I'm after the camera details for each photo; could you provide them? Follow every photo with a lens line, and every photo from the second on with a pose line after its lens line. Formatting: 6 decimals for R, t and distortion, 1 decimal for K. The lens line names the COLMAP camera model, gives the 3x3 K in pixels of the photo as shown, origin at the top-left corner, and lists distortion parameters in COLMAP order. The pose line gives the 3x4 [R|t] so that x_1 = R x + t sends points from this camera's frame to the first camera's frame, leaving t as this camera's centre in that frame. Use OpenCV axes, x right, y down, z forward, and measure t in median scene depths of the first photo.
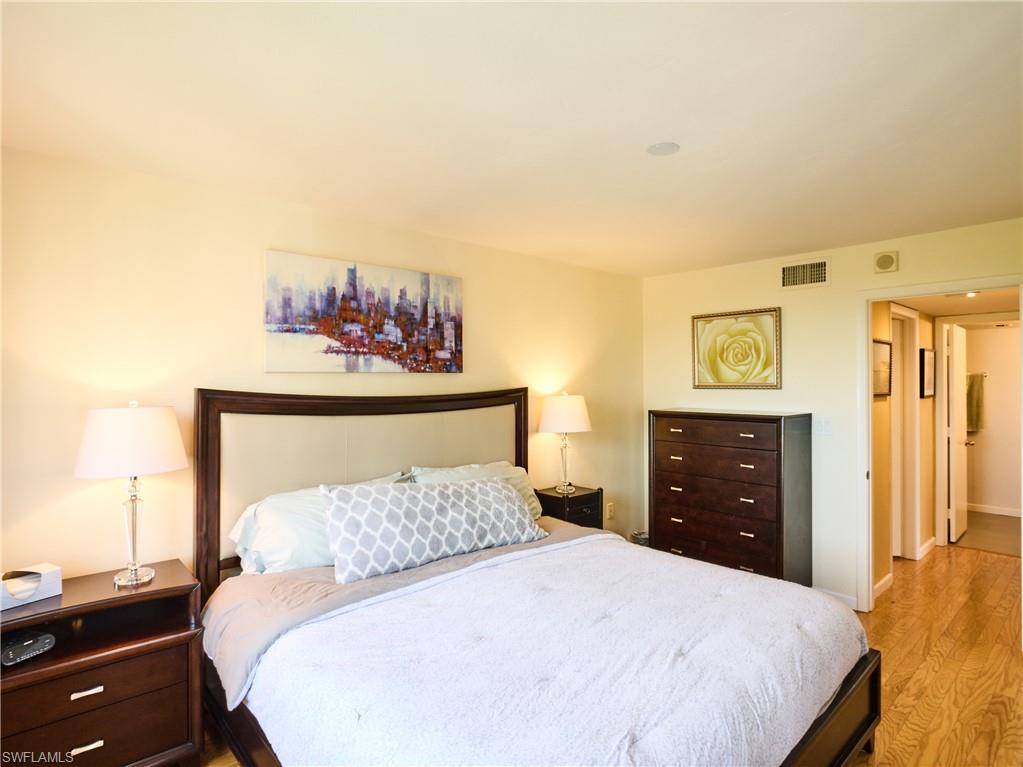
lens RADIAL K [[546.3, 0, 509.2], [0, 546.3, 379.7], [0, 0, 1]] dist [-0.020000, 0.000222]
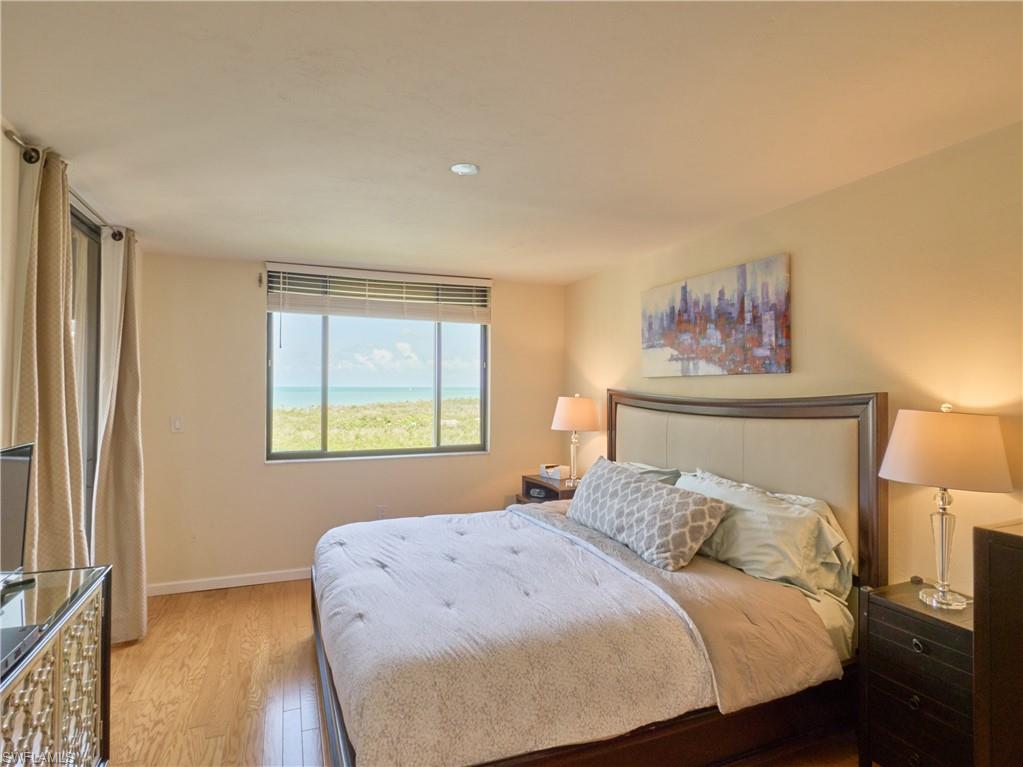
lens RADIAL K [[546.3, 0, 508.6], [0, 546.3, 382.2], [0, 0, 1]] dist [-0.020000, 0.000222]
pose [[-0.327182, -0.018496, -0.944780, 0.858132], [-0.014840, 0.999786, -0.014434, 0.019685], [0.944845, 0.009298, -0.327387, 0.969865]]
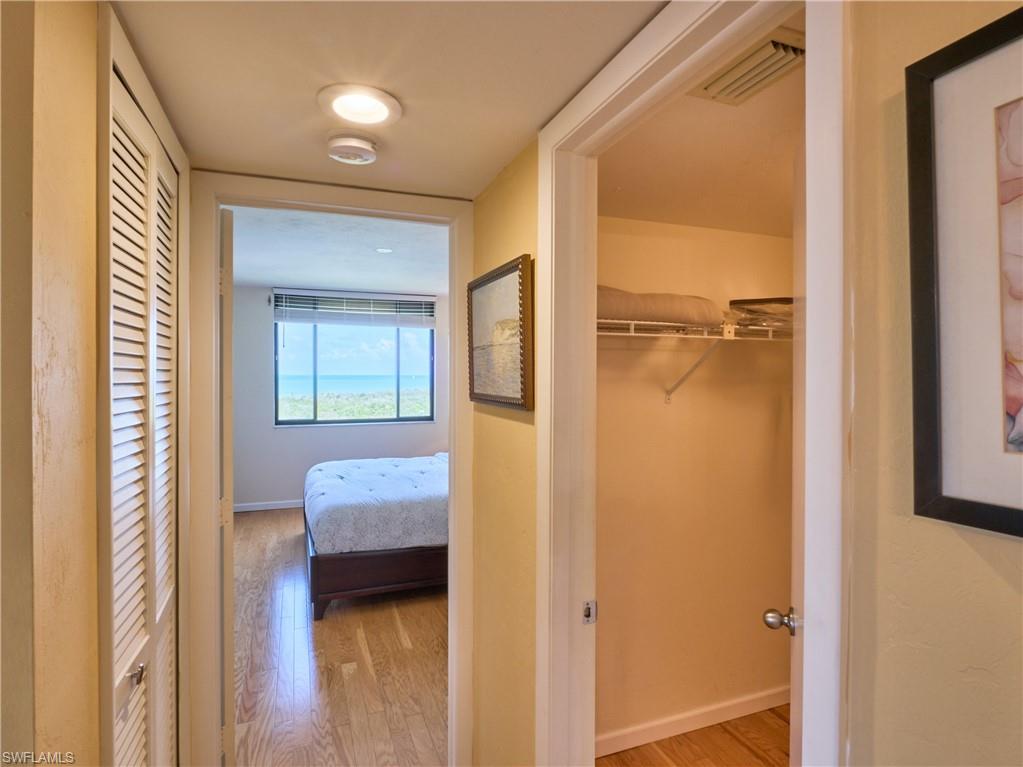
lens RADIAL K [[546.3, 0, 510.4], [0, 546.3, 381.6], [0, 0, 1]] dist [-0.020000, 0.000222]
pose [[-0.338945, 0.002192, -0.940803, 1.419220], [-0.012918, 0.999892, 0.006983, 0.021129], [0.940717, 0.014520, -0.338881, 1.504491]]
